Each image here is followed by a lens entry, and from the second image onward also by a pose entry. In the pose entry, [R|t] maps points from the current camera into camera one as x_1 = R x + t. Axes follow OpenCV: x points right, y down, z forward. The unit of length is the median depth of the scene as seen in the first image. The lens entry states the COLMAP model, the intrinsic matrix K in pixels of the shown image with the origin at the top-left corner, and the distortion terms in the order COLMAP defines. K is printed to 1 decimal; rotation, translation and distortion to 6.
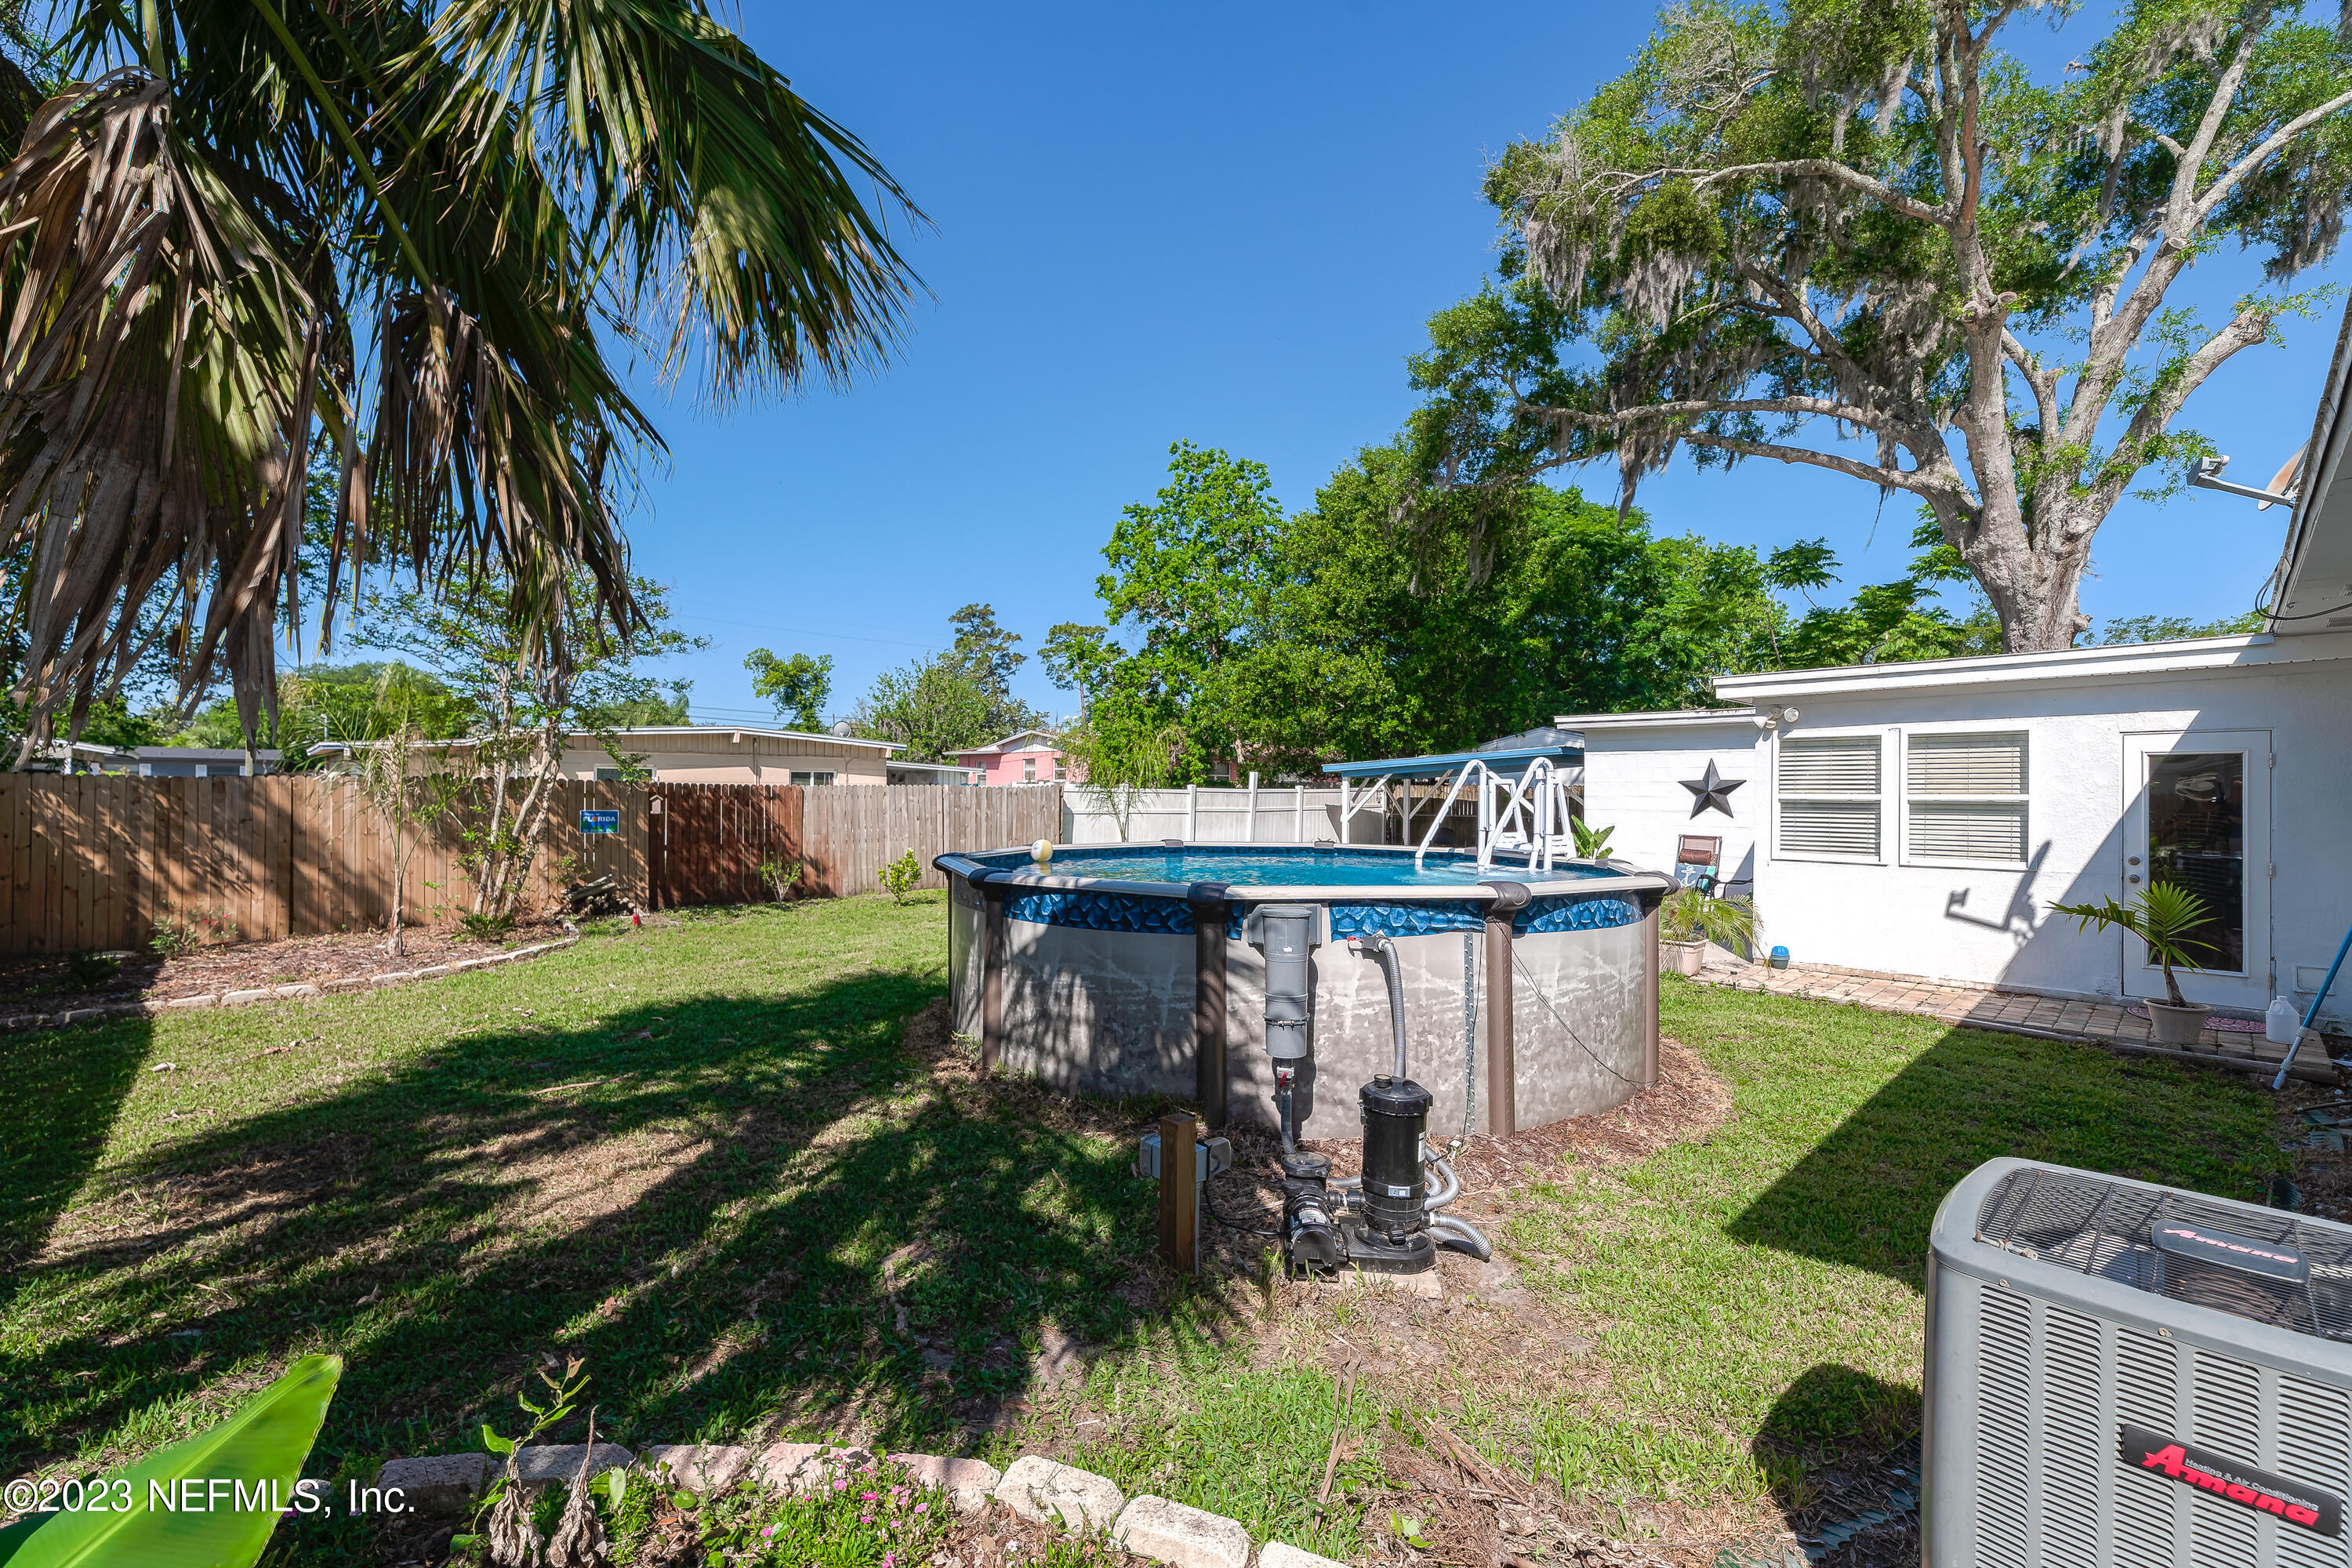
lens RADIAL K [[958.1, 0, 1159.8], [0, 958.1, 788.0], [0, 0, 1]] dist [-0.000644, 0.000420]
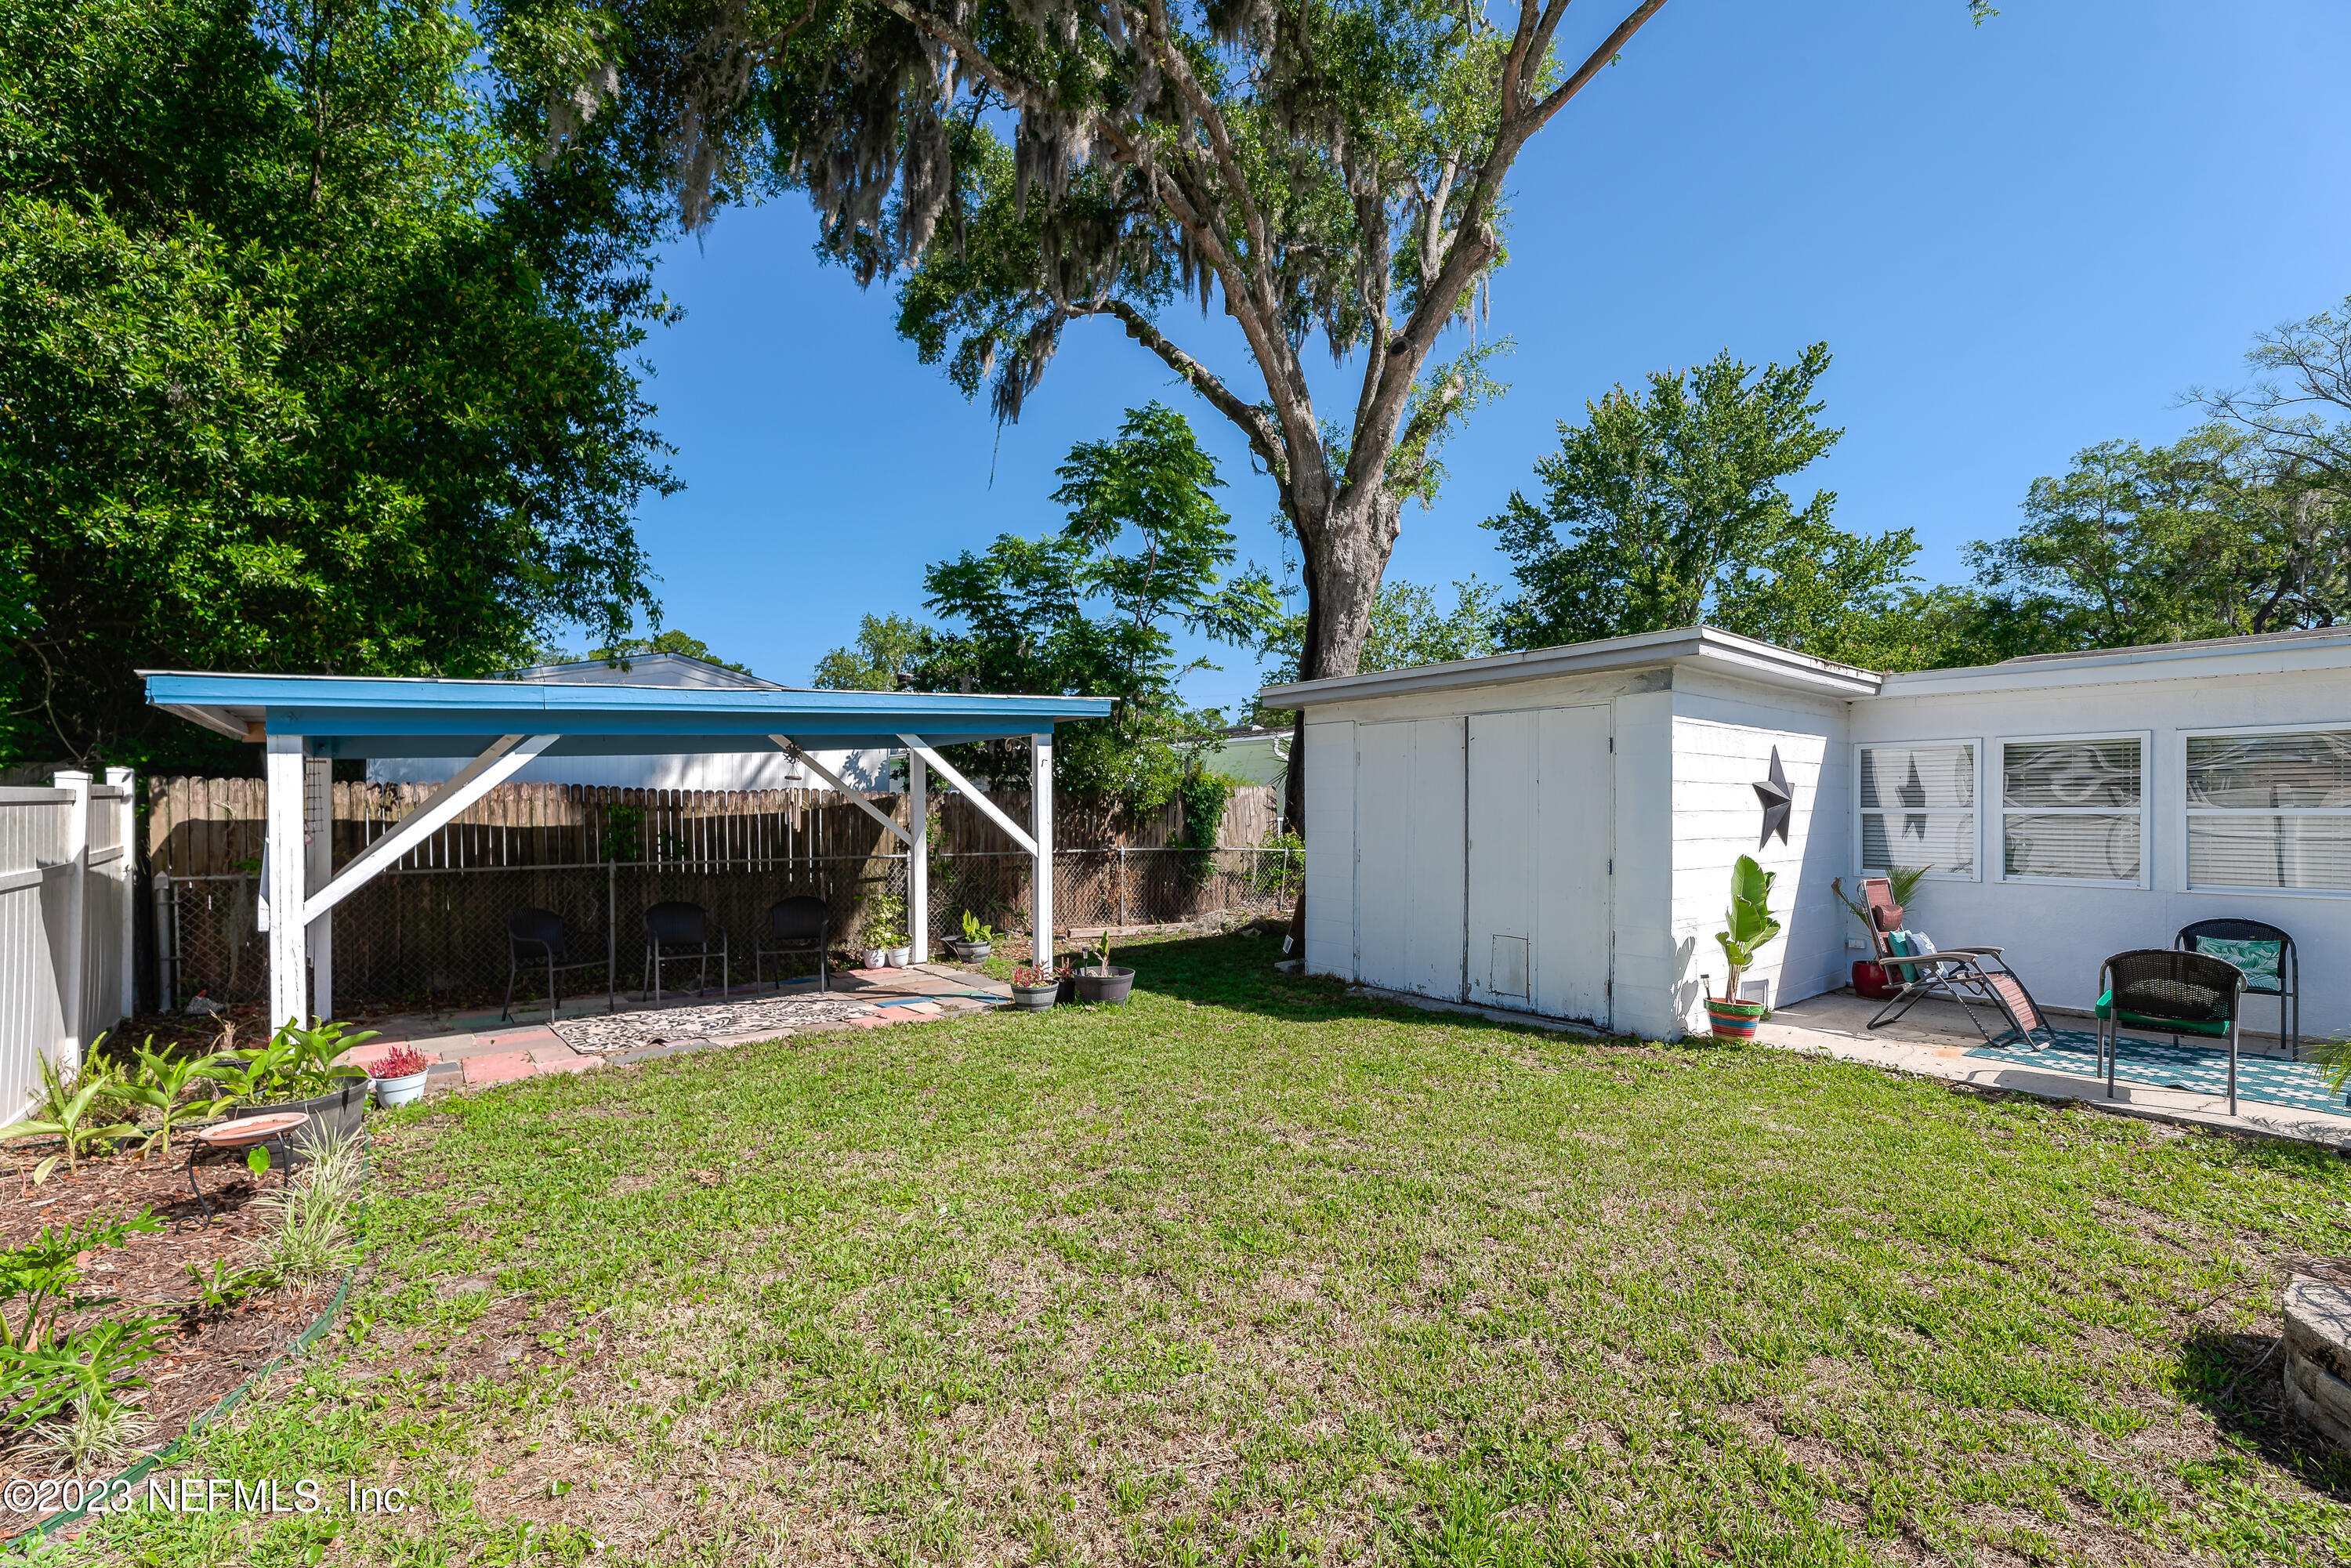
lens RADIAL K [[969.1, 0, 1160.3], [0, 969.1, 808.0], [0, 0, 1]] dist [0.000278, 0.000504]
pose [[0.087438, -0.003806, 0.996163, -0.035582], [-0.004959, 0.999979, 0.004256, 0.006800], [-0.996158, -0.005312, 0.087417, 1.304948]]
